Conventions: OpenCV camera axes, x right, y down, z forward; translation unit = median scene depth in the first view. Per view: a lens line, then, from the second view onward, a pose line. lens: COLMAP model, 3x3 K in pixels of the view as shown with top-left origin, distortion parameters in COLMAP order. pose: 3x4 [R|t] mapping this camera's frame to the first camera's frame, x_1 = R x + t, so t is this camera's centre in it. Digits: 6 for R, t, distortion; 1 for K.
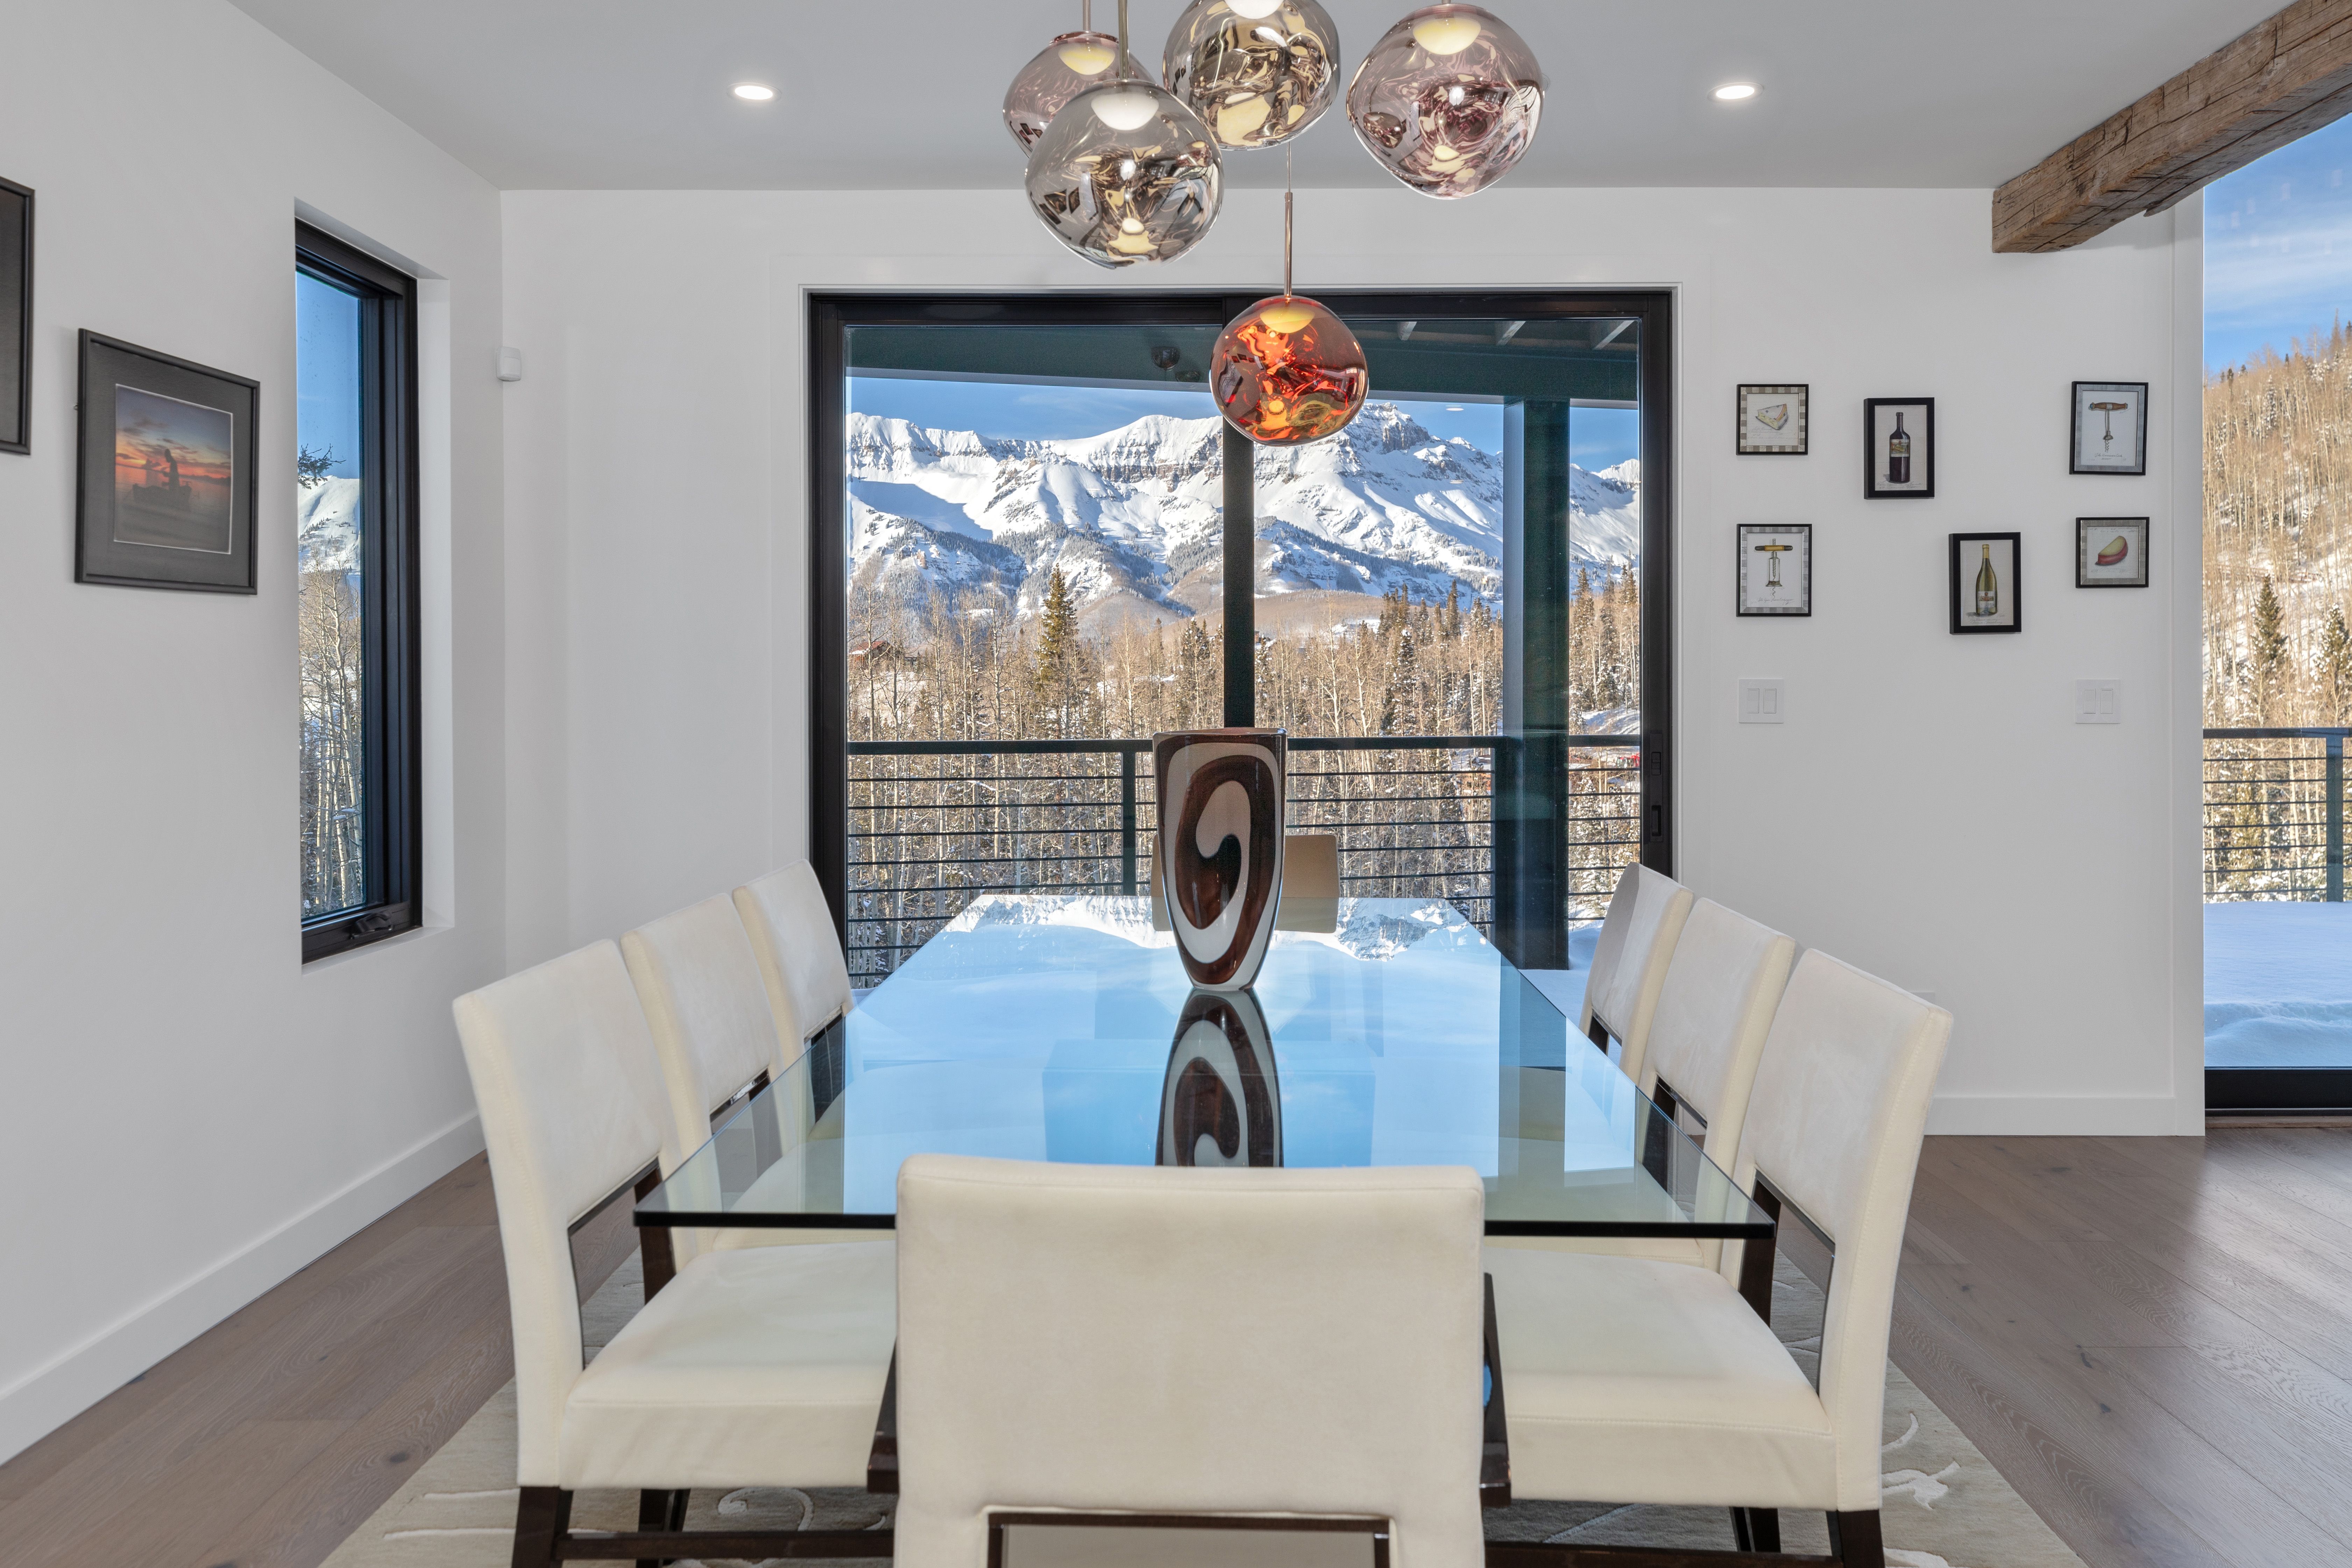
lens RADIAL K [[1691.6, 0, 1177.1], [0, 1691.6, 782.4], [0, 0, 1]] dist [0.006229, -0.002826]
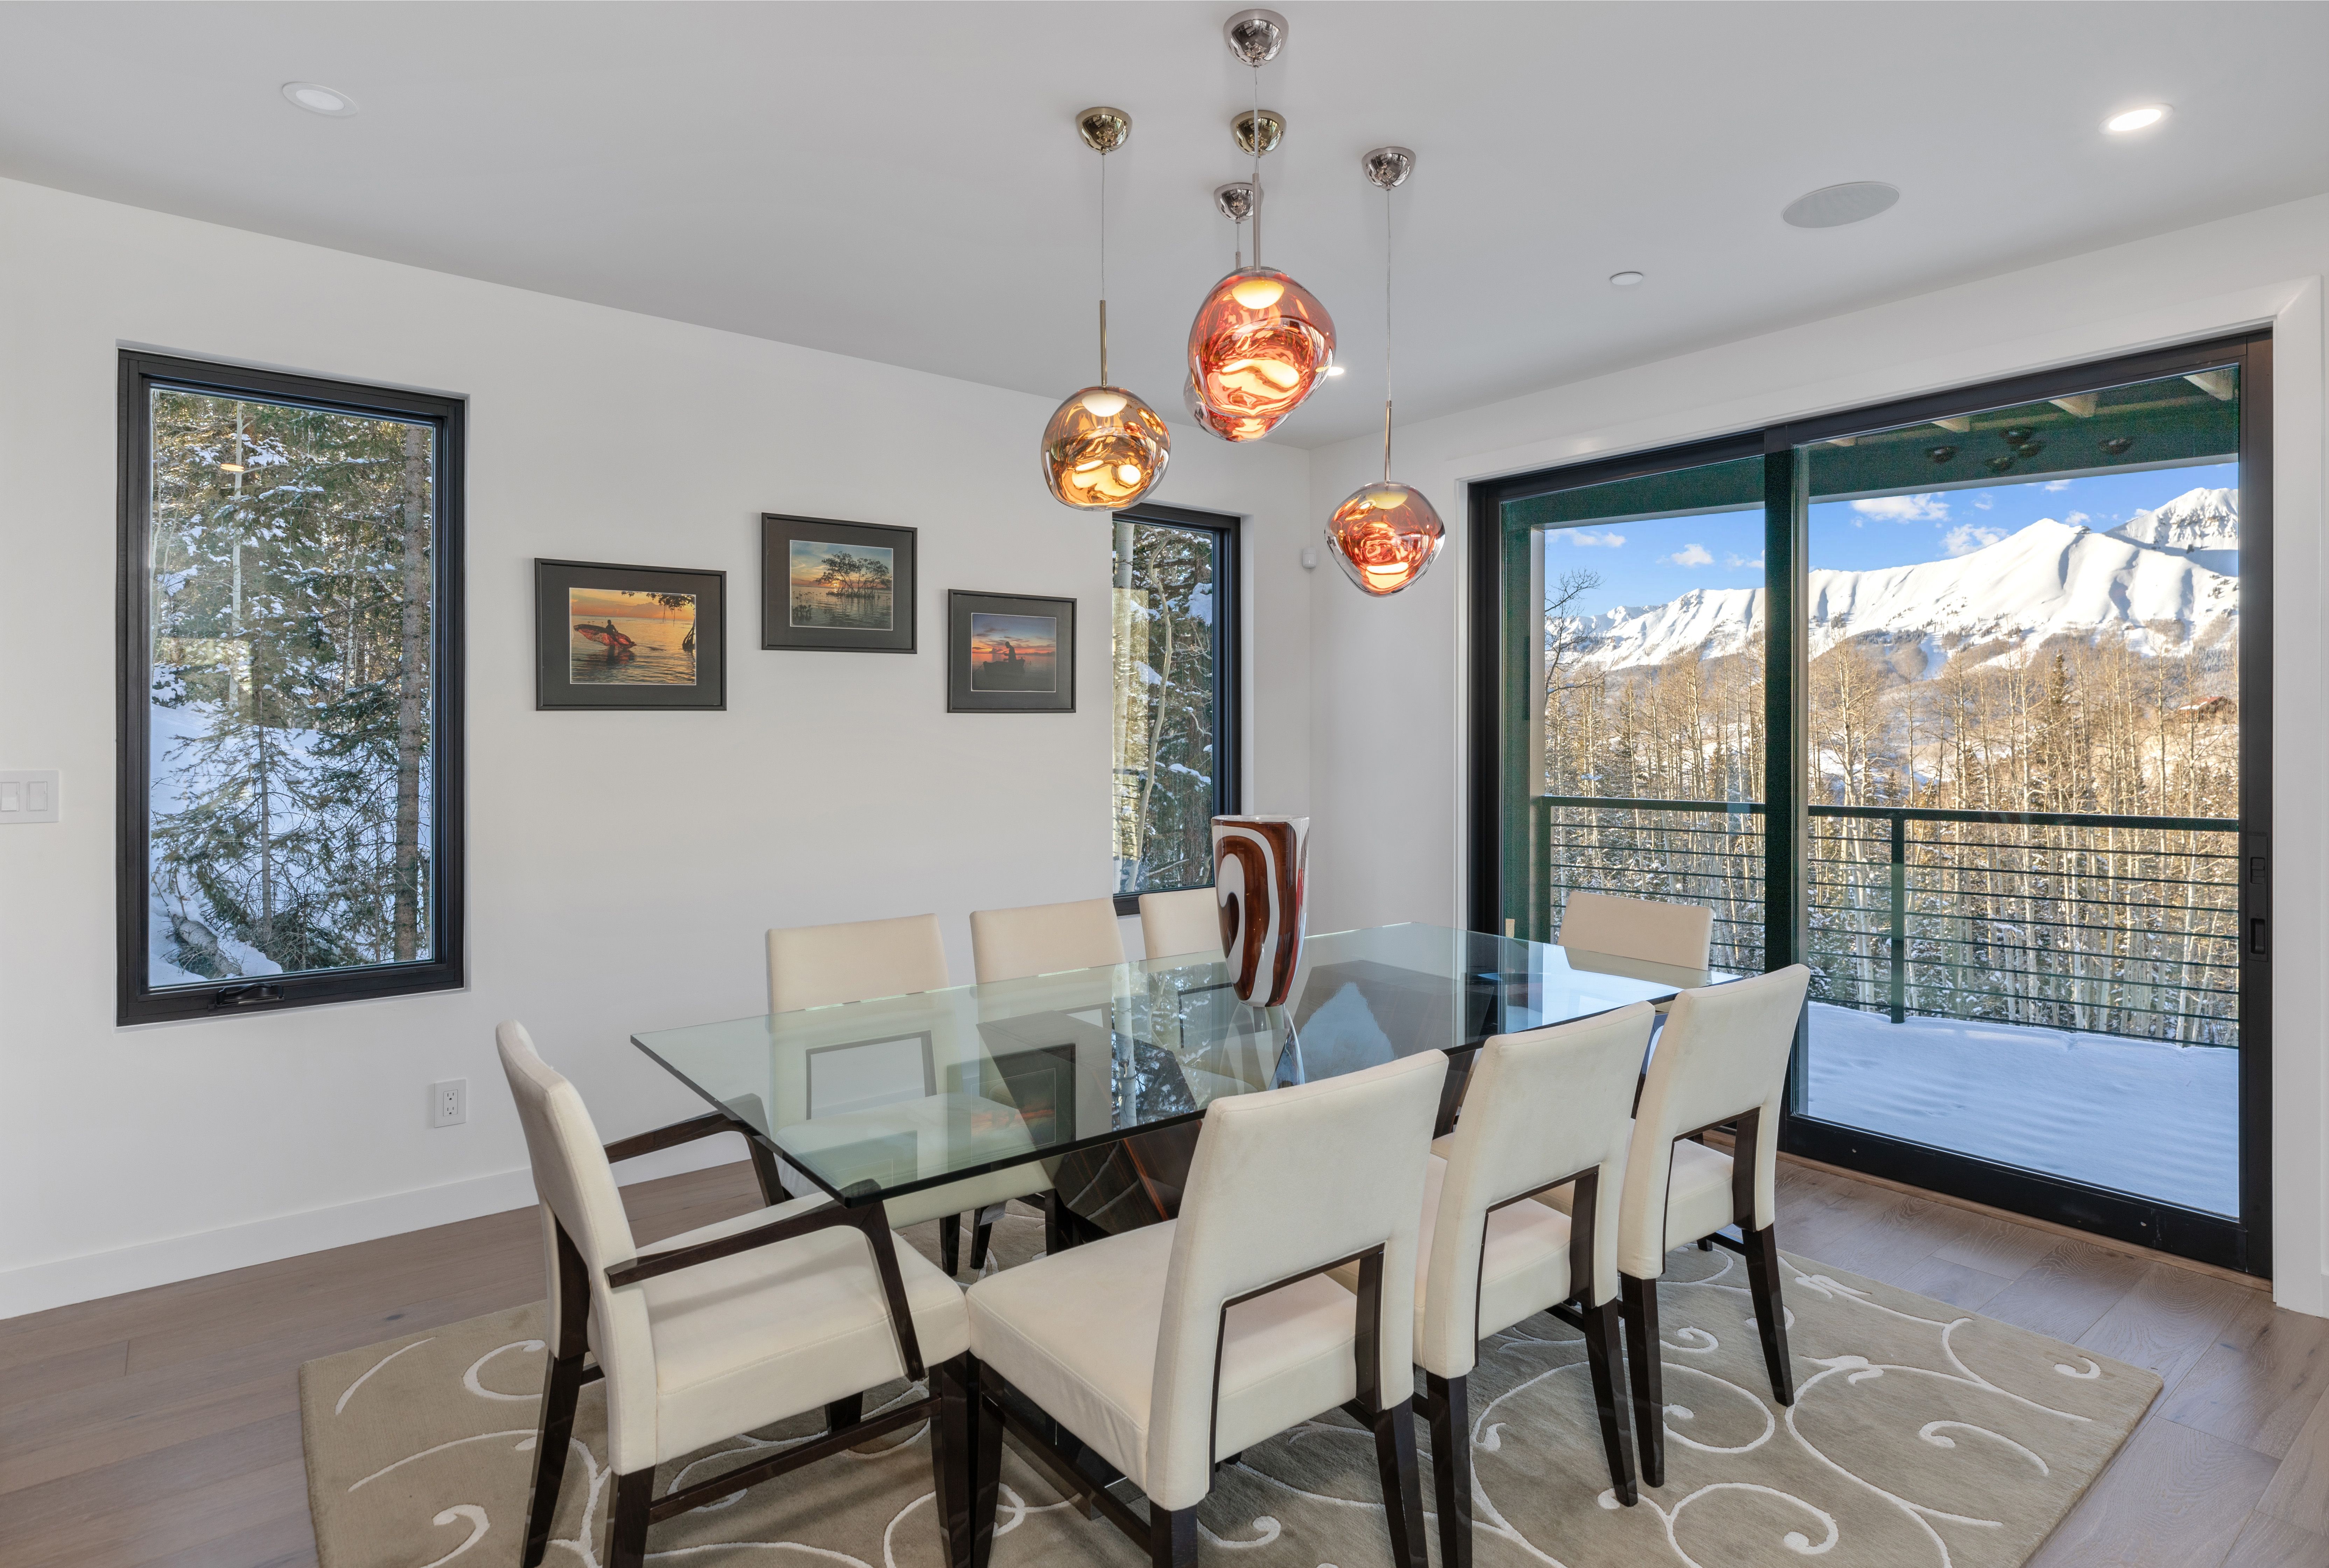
lens RADIAL K [[1234.7, 0, 1194.8], [0, 1234.7, 749.3], [0, 0, 1]] dist [0.001411, -0.000765]
pose [[0.632317, 0.011787, -0.774620, 0.670066], [-0.047521, 0.998592, -0.023595, -0.051420], [0.773251, 0.051731, 0.631987, 0.287304]]
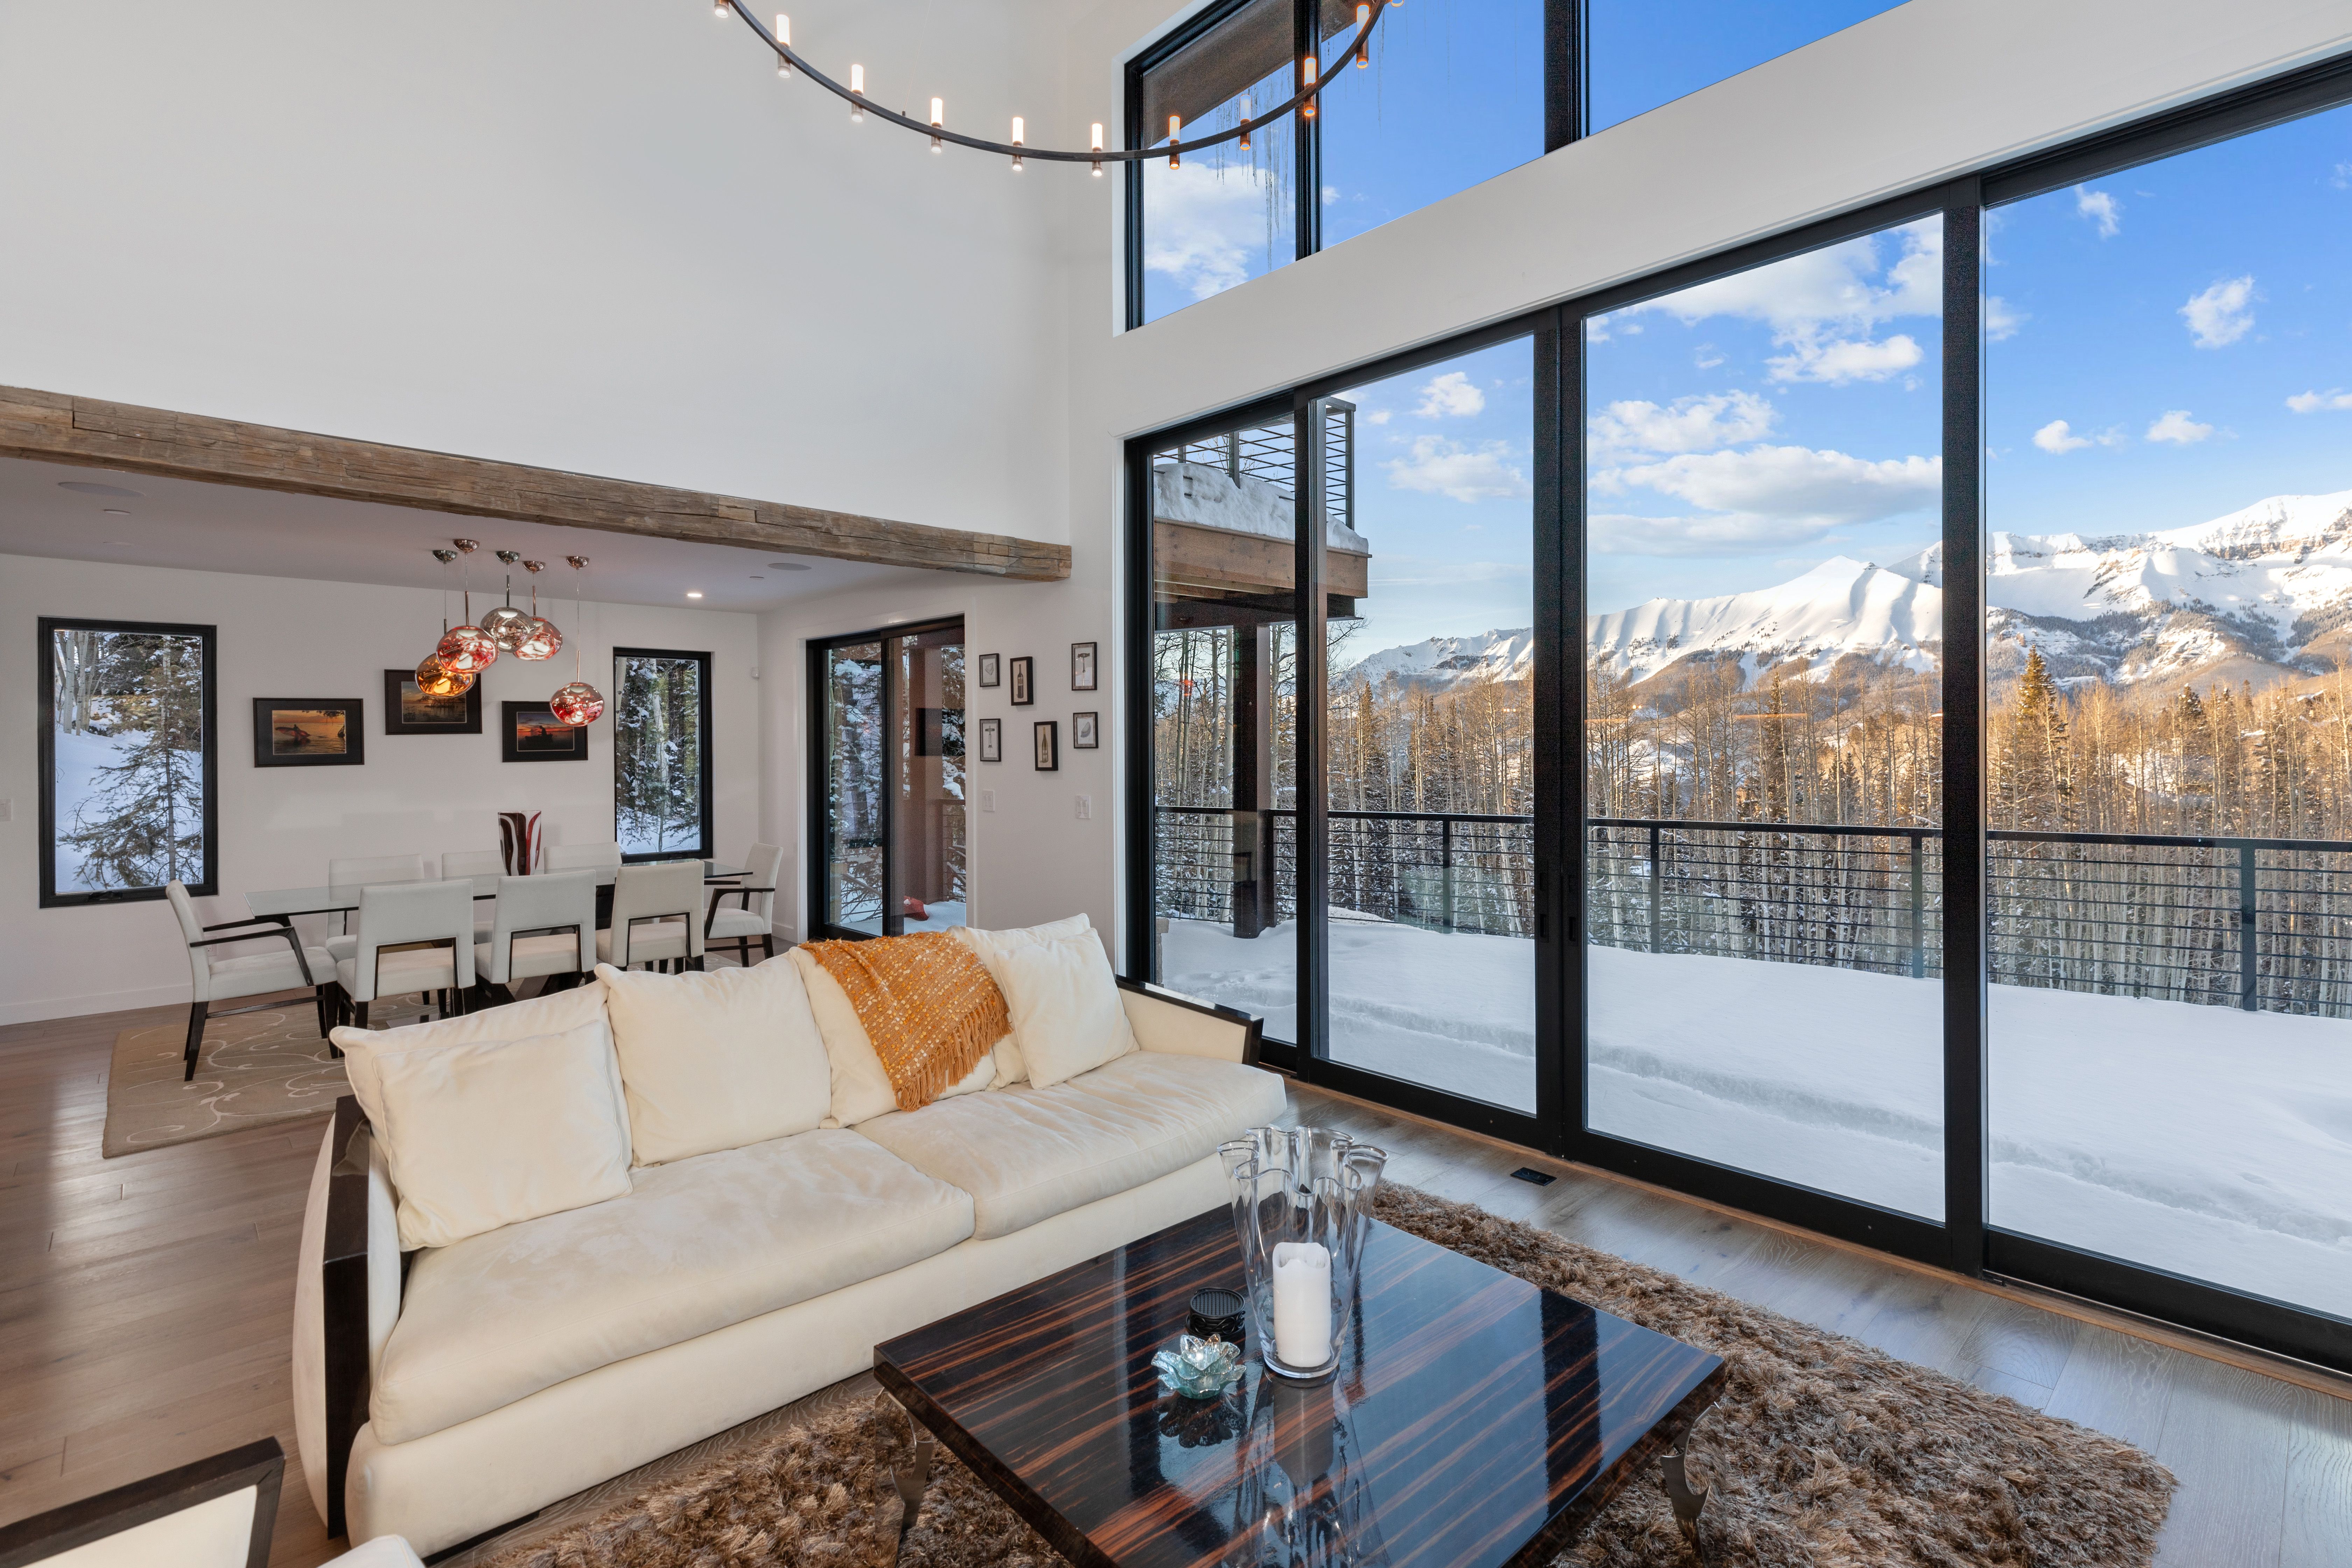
lens RADIAL K [[1105.3, 0, 1235.0], [0, 1105.3, 753.4], [0, 0, 1]] dist [0.009144, -0.000123]
pose [[0.700960, 0.004724, -0.713185, 2.410538], [-0.036548, 0.998902, -0.029304, -0.121338], [0.712264, 0.046607, 0.700363, 0.373083]]
